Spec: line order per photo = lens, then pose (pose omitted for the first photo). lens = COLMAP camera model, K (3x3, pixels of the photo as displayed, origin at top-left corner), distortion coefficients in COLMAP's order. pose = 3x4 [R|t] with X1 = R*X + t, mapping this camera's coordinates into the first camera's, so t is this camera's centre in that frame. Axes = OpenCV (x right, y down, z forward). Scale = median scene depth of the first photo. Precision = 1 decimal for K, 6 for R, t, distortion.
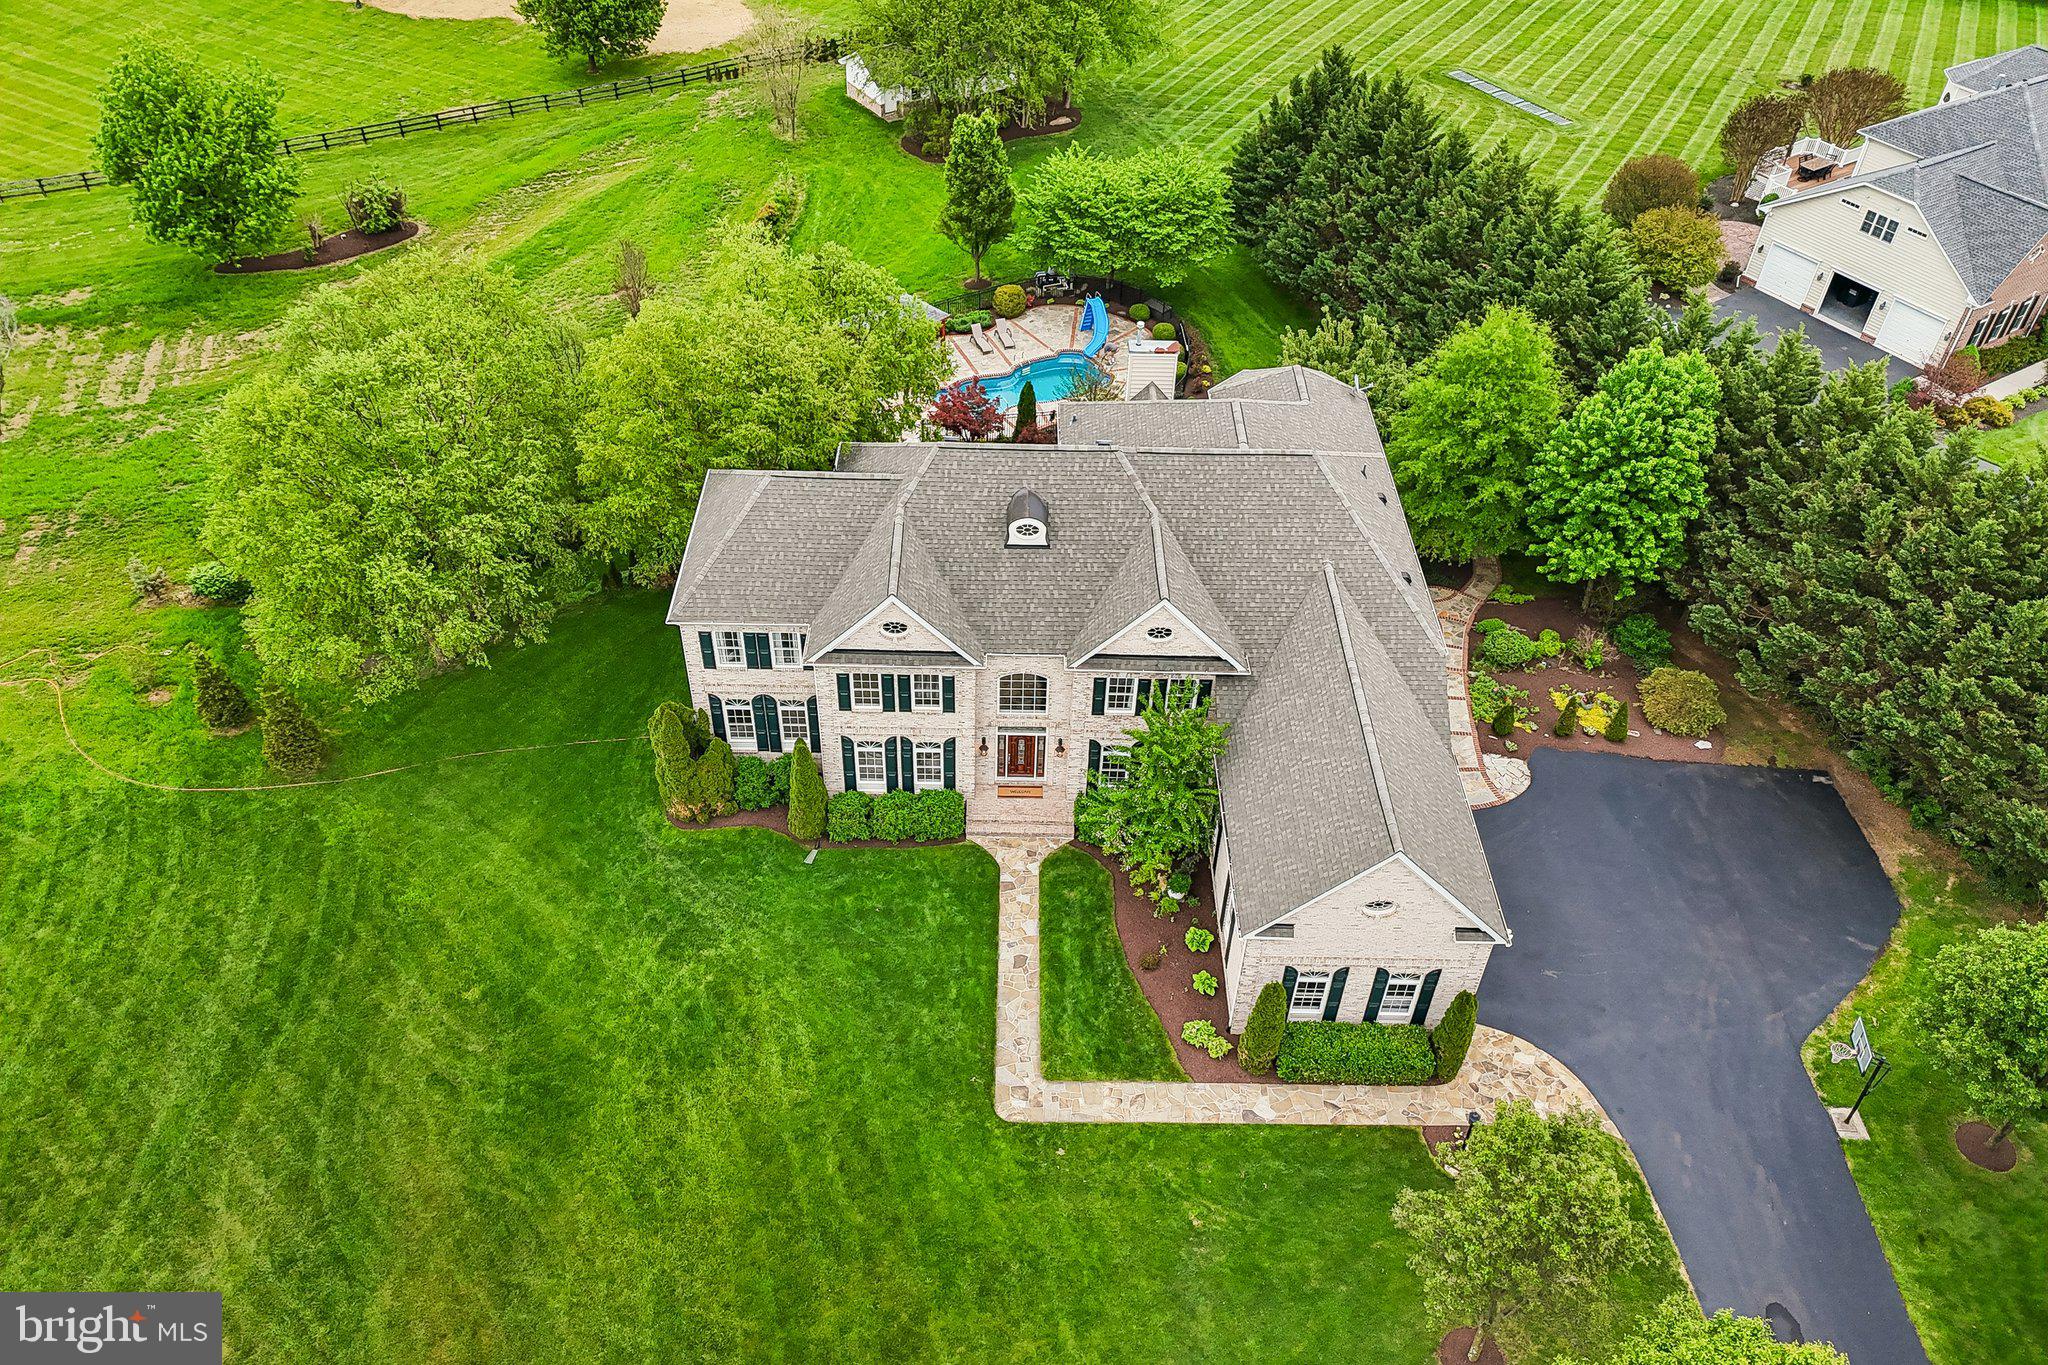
lens RADIAL K [[1529.9, 0, 1000.9], [0, 1529.9, 663.1], [0, 0, 1]] dist [0.027852, -0.012375]
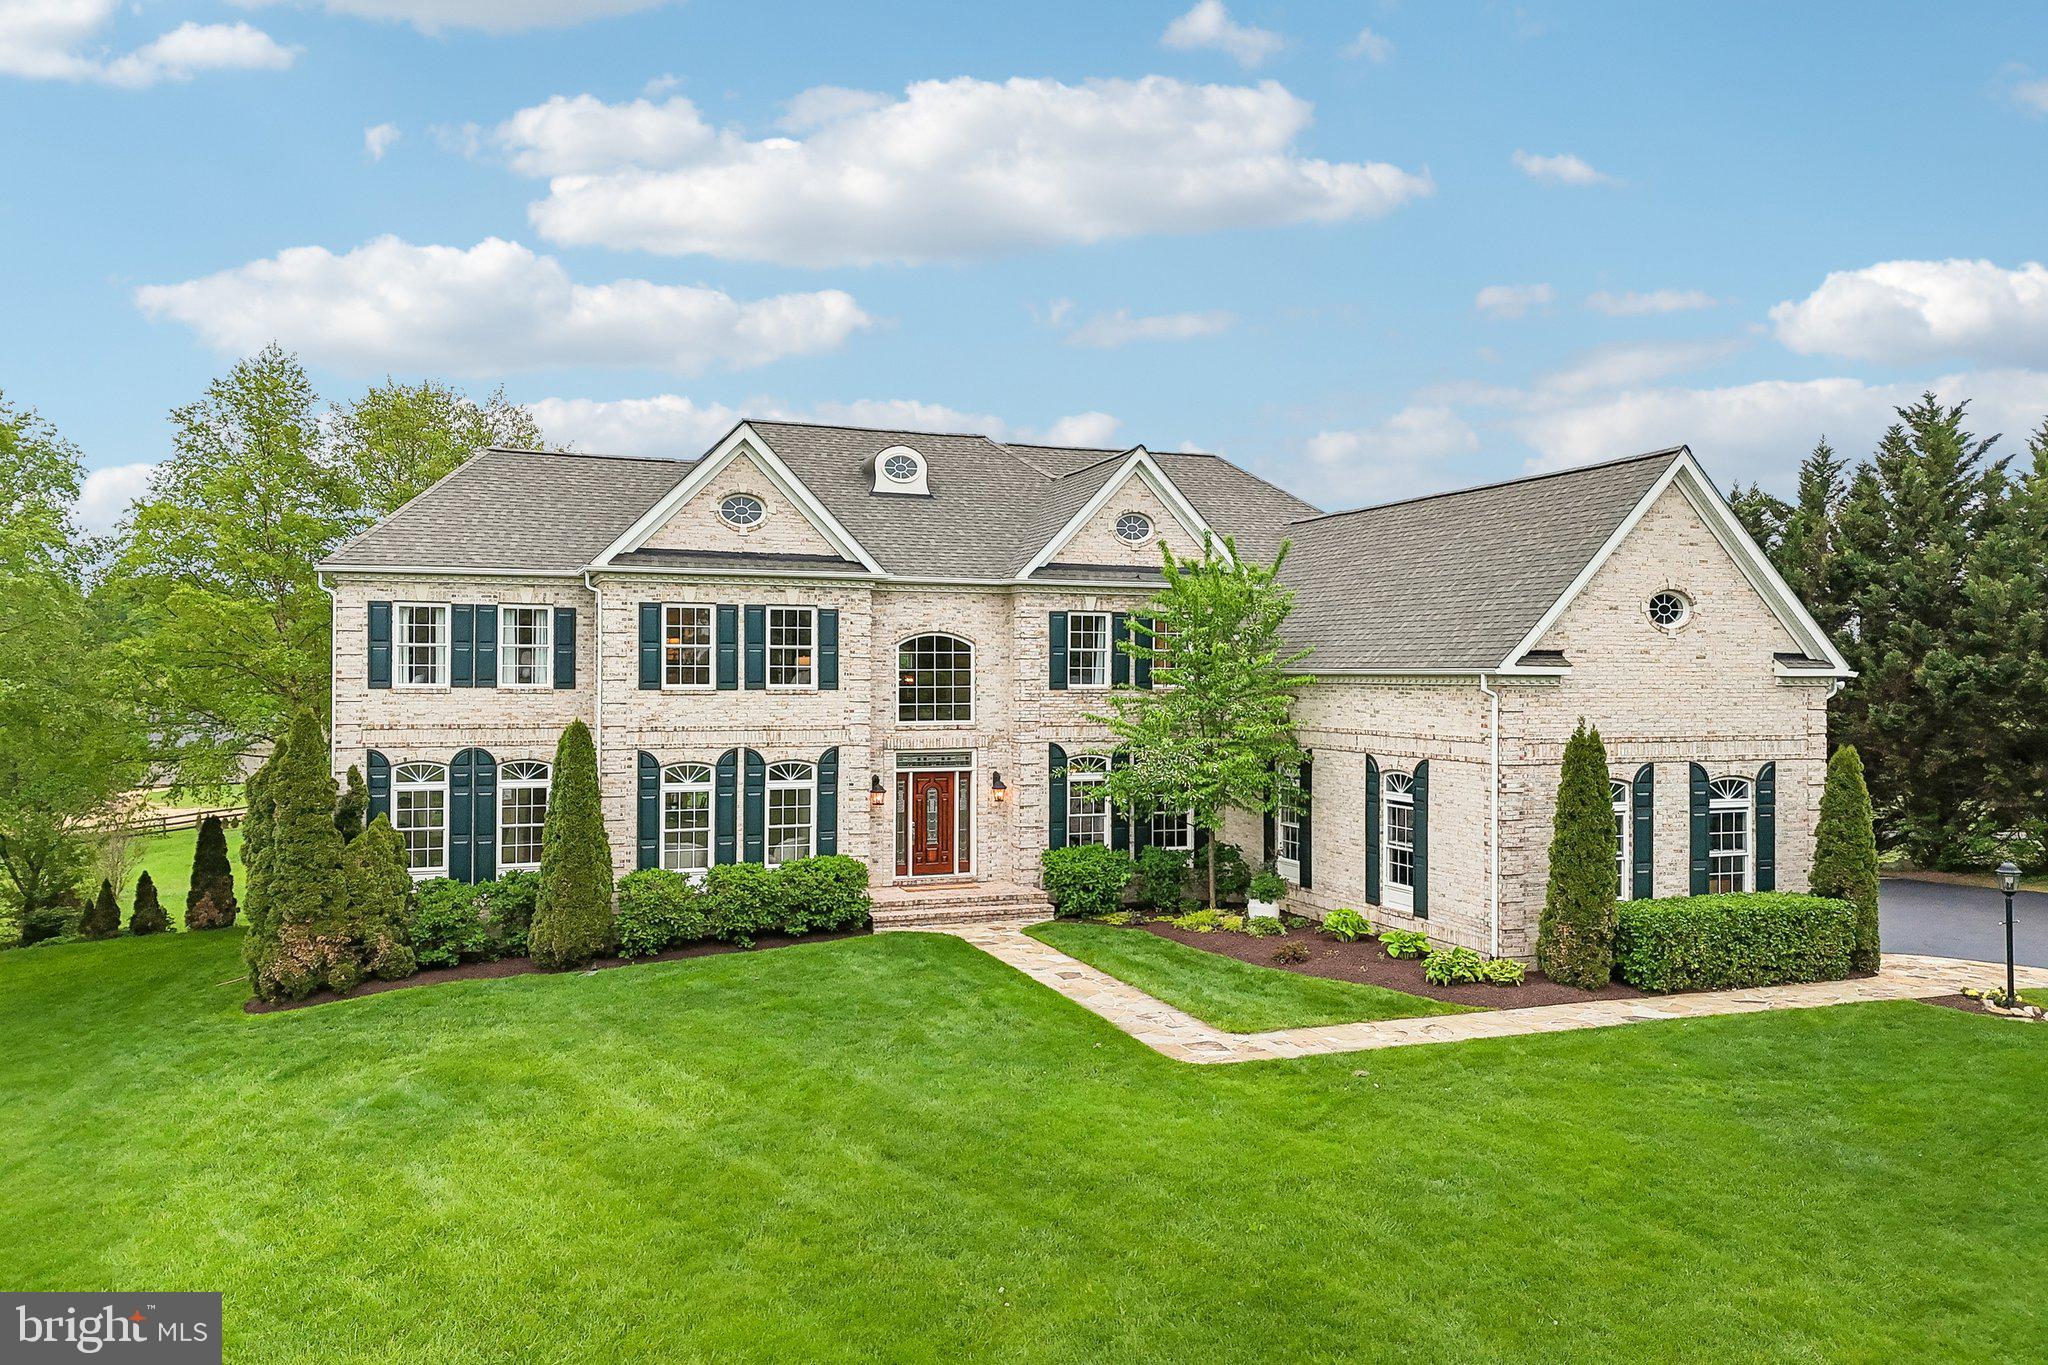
lens RADIAL K [[1529.9, 0, 1025.0], [0, 1529.9, 688.6], [0, 0, 1]] dist [0.027852, -0.012375]
pose [[0.930684, -0.011439, 0.365645, -0.182110], [0.245574, 0.760369, -0.601276, 0.413102], [-0.271147, 0.649391, 0.710473, 0.559189]]
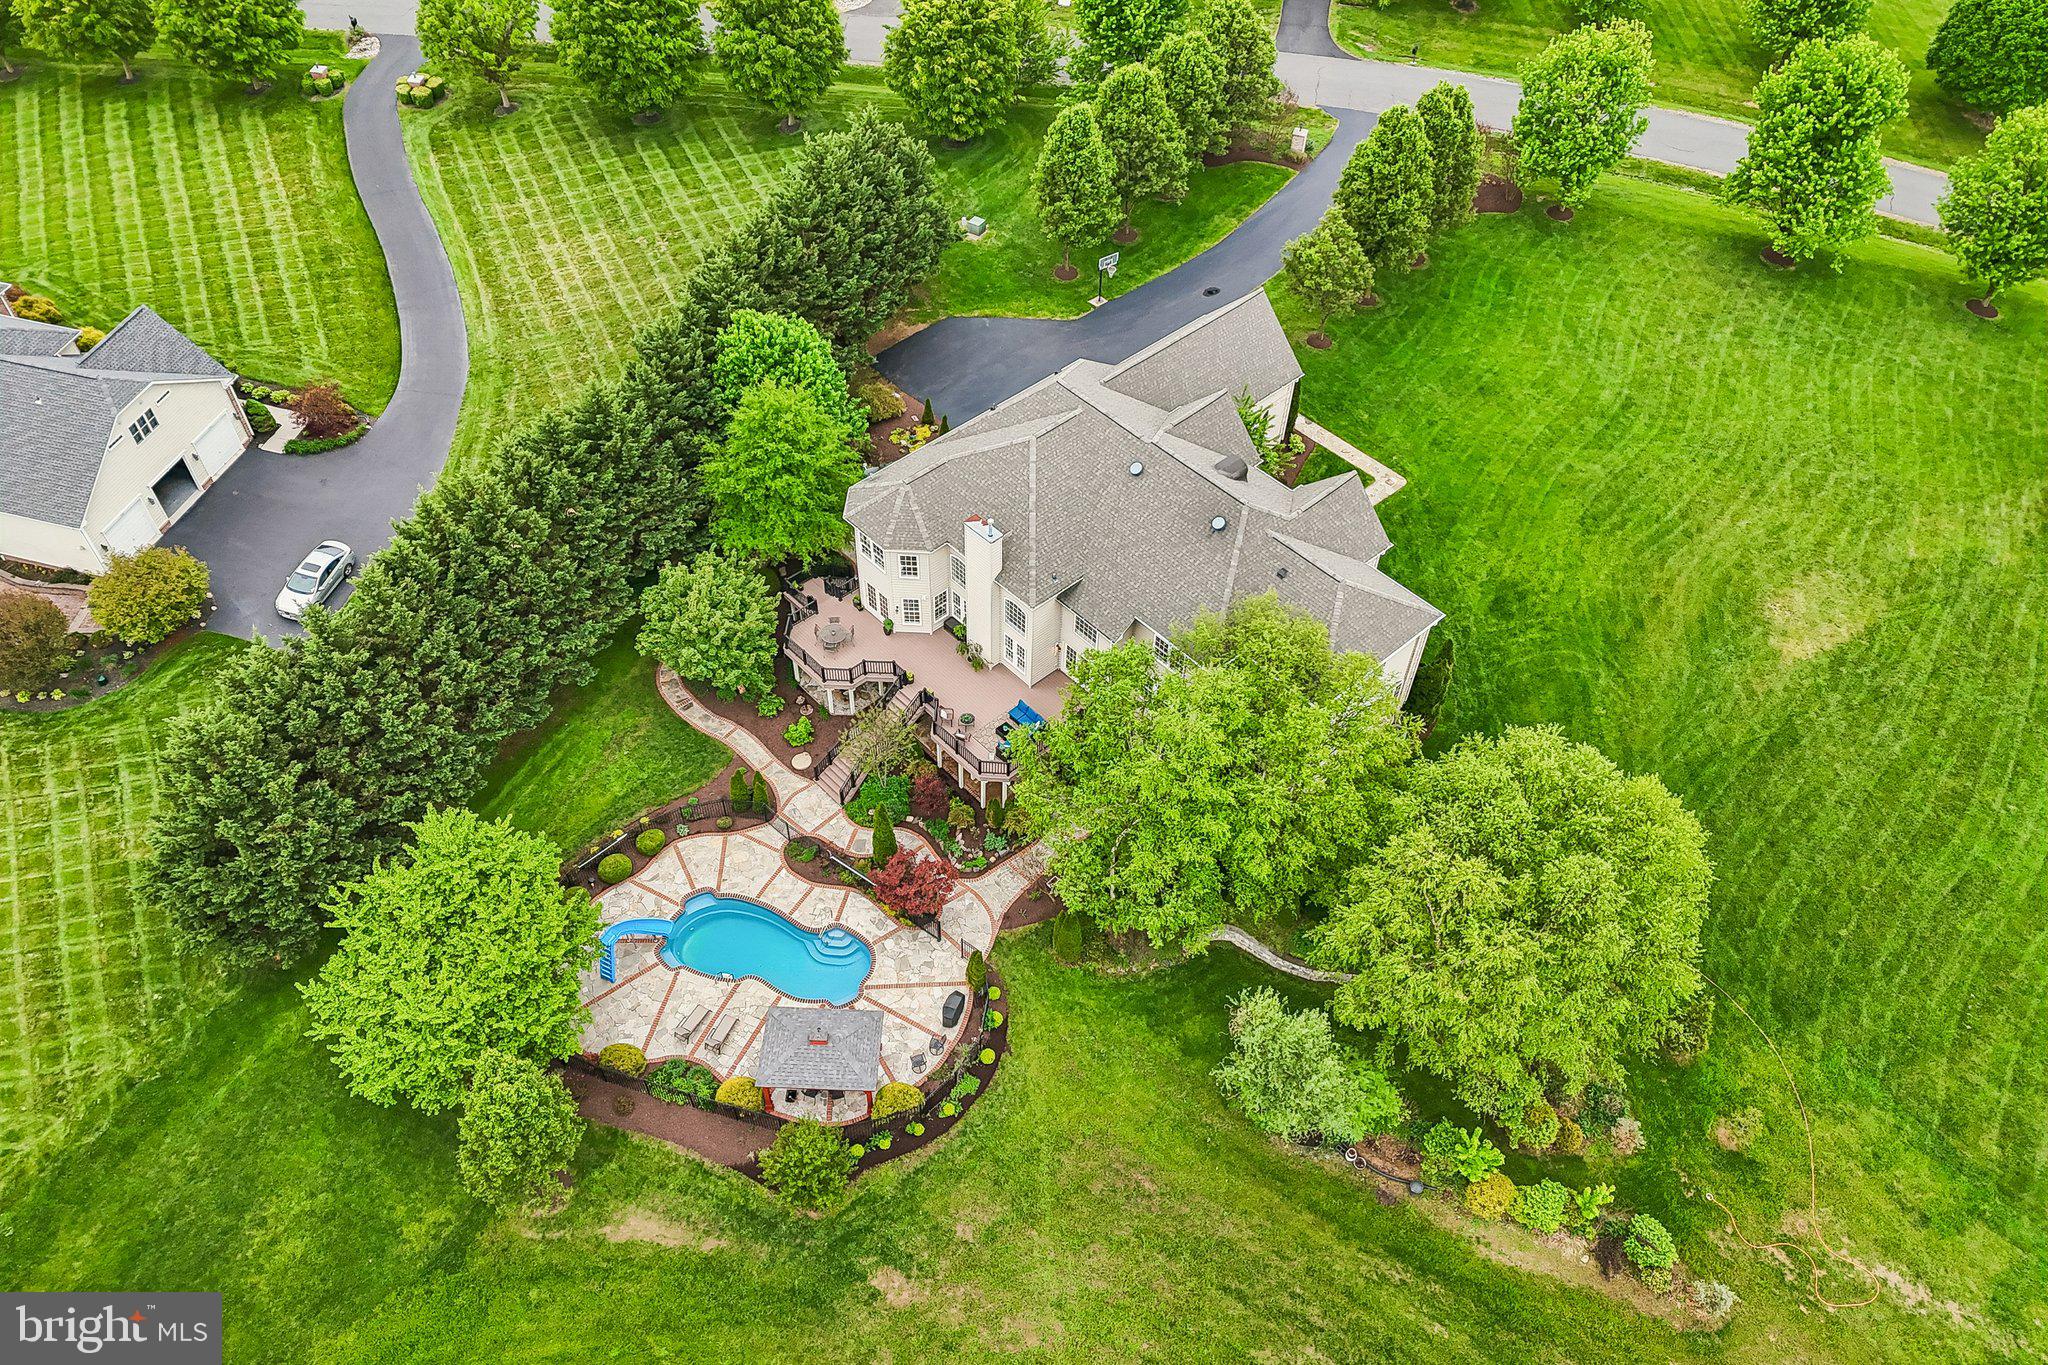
lens RADIAL K [[1529.9, 0, 1006.1], [0, 1529.9, 690.0], [0, 0, 1]] dist [0.027852, -0.012375]
pose [[-0.679080, -0.568844, 0.463968, -0.644949], [0.455215, 0.169512, 0.874097, -1.454650], [-0.575873, 0.804787, 0.143834, 1.089868]]
